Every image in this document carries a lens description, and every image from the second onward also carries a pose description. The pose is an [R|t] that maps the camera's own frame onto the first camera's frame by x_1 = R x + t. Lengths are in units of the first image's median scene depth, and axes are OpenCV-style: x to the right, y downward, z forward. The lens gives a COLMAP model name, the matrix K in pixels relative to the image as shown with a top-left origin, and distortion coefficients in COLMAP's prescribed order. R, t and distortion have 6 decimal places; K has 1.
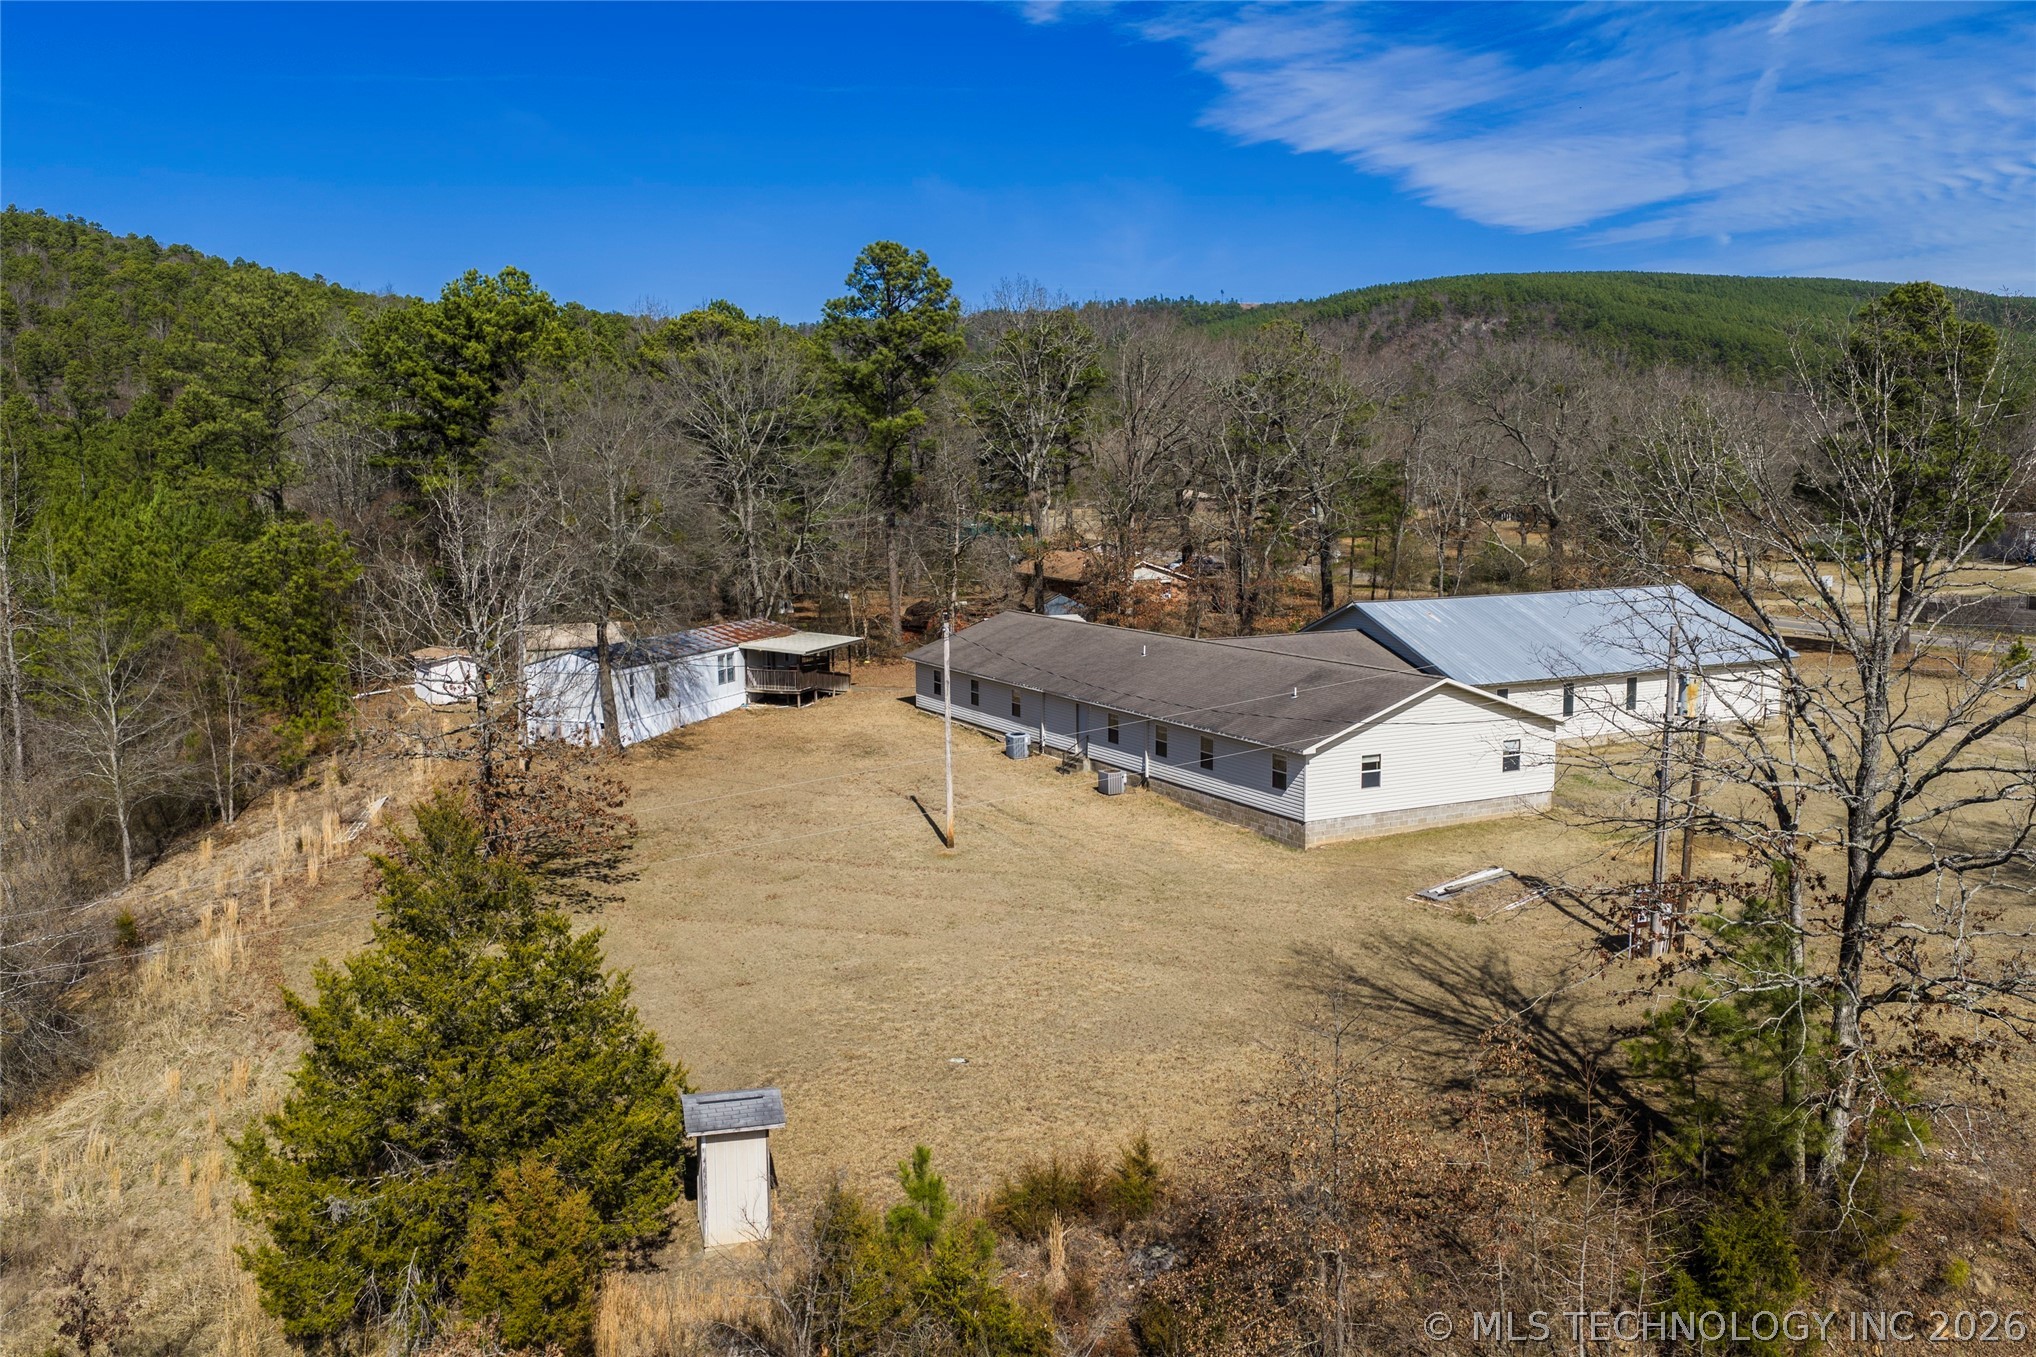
lens RADIAL K [[1681.1, 0, 1019.0], [0, 1681.1, 680.3], [0, 0, 1]] dist [0.023474, -0.036498]
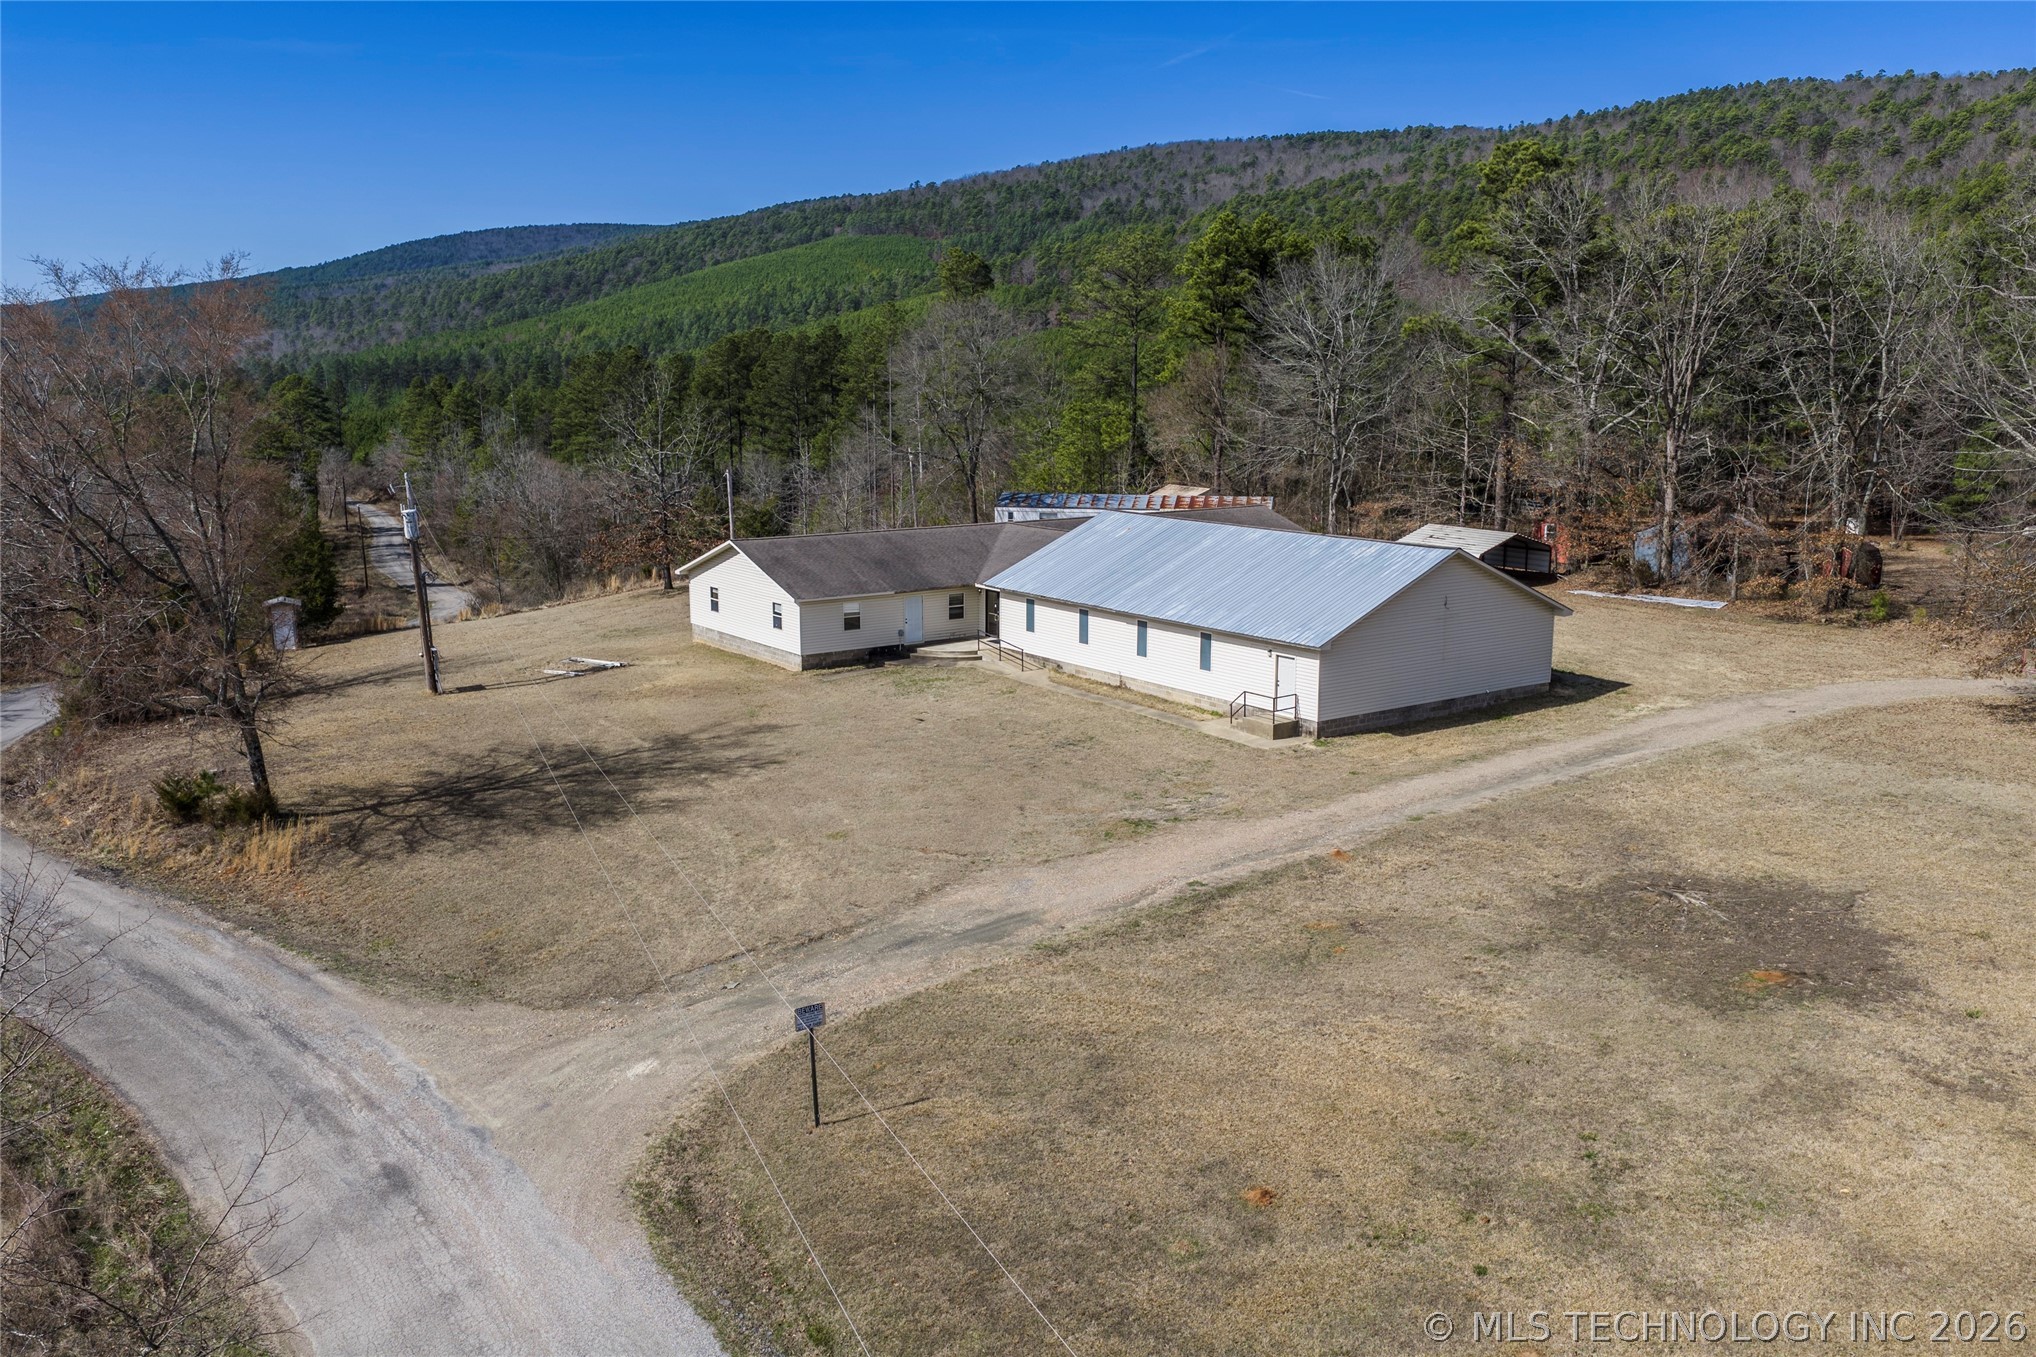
lens RADIAL K [[1681.1, 0, 1018.9], [0, 1681.1, 674.4], [0, 0, 1]] dist [0.023474, -0.036498]
pose [[0.140564, 0.190581, -0.971556, 1.234595], [-0.125889, 0.976774, 0.173391, -0.121083], [0.982036, 0.097935, 0.161291, 0.794001]]
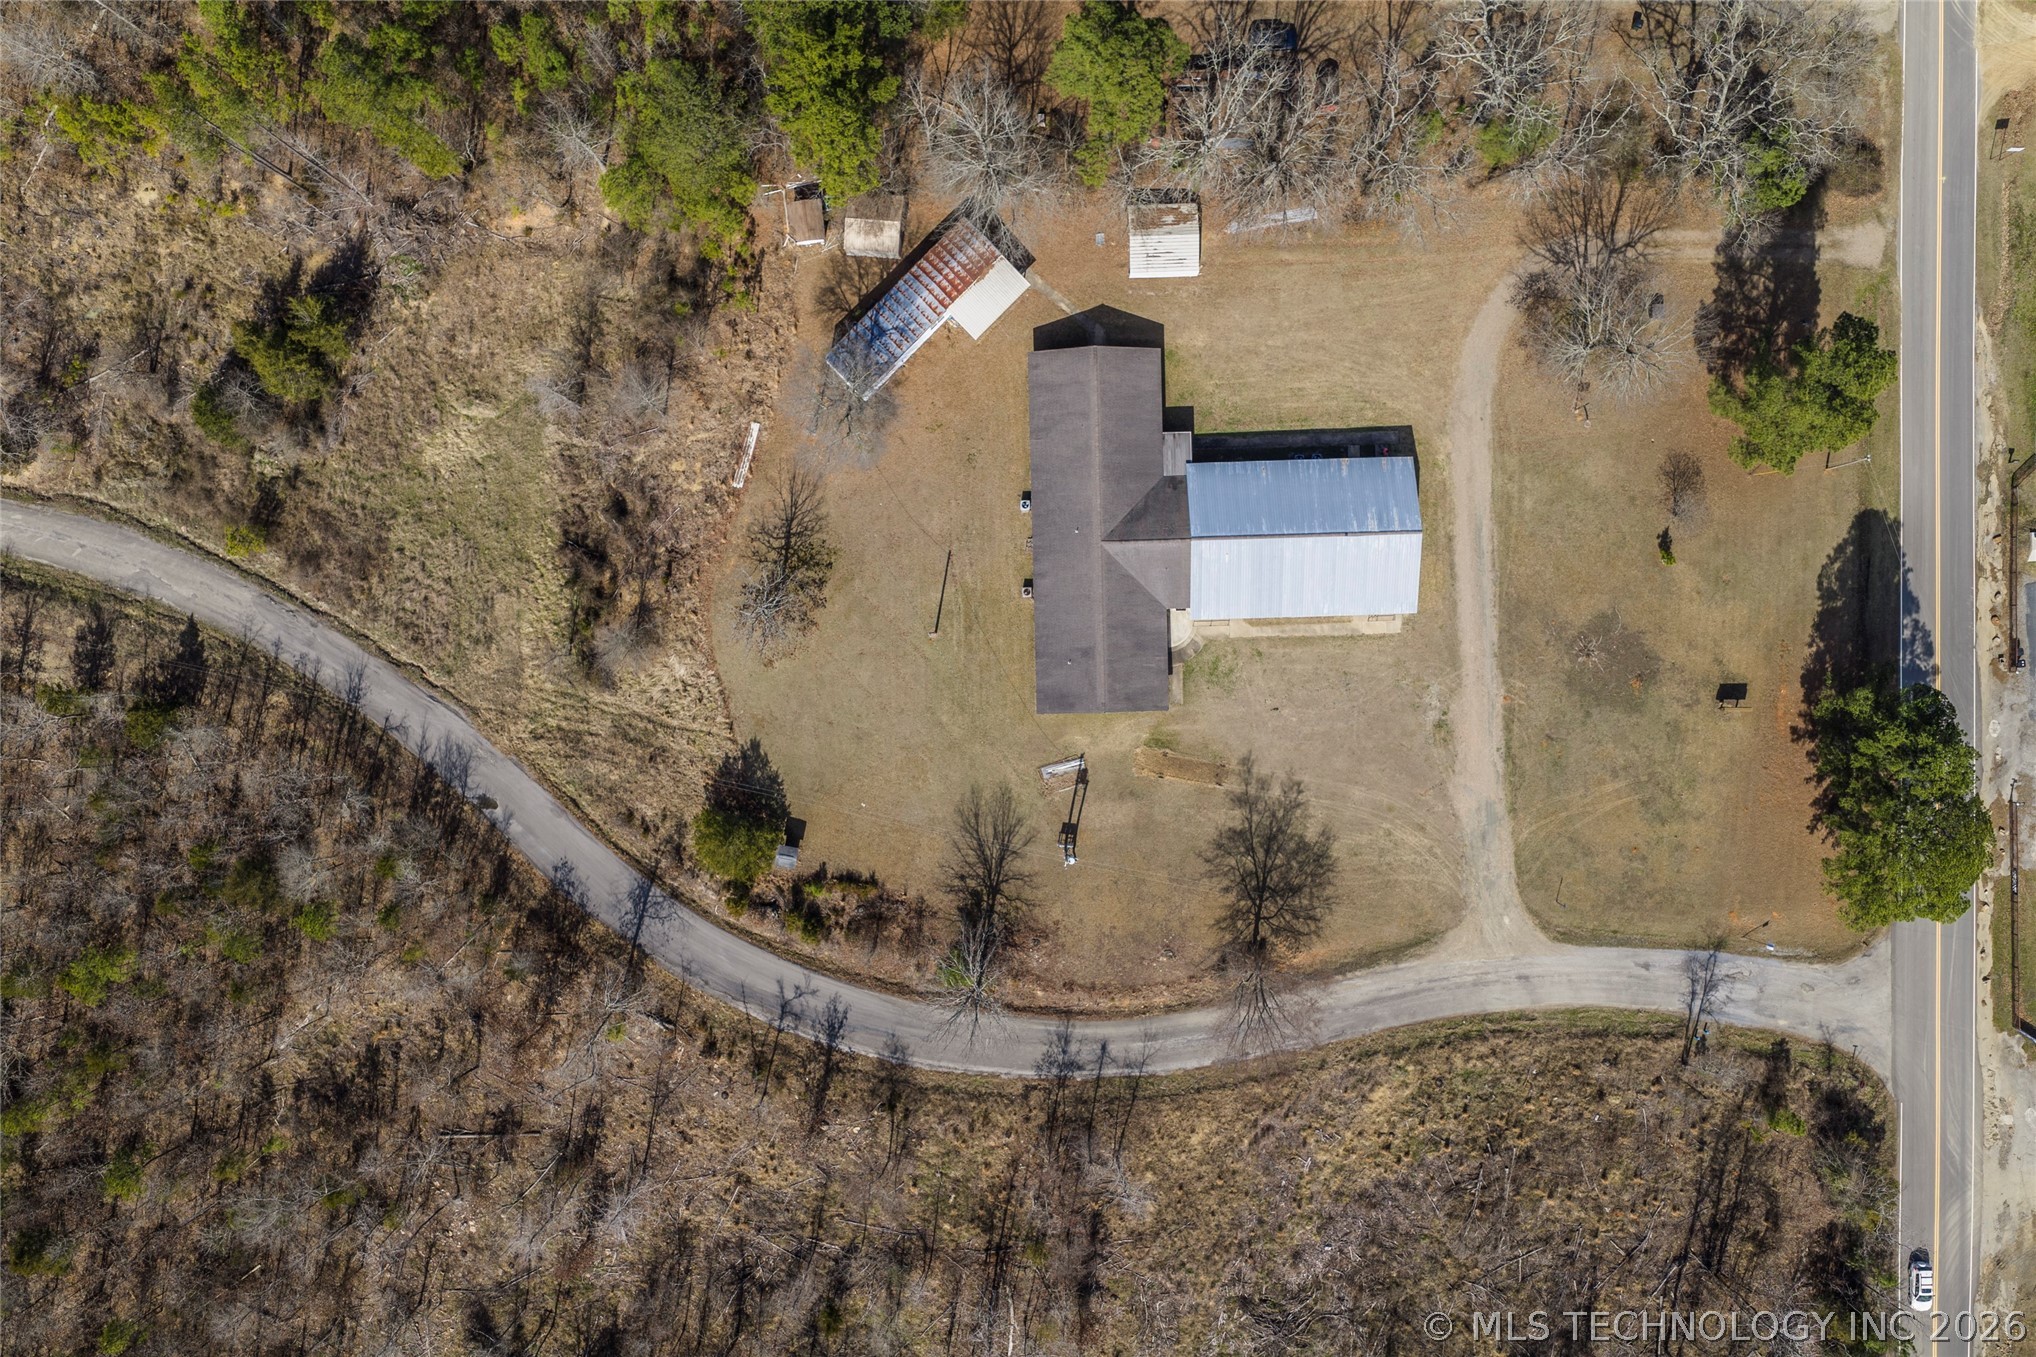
lens RADIAL K [[1681.1, 0, 1008.2], [0, 1681.1, 683.8], [0, 0, 1]] dist [0.023474, -0.036498]
pose [[0.897727, 0.440519, 0.005365, 0.068492], [-0.055239, 0.100474, 0.993405, -2.024013], [0.437075, -0.892103, 0.114532, 0.524716]]
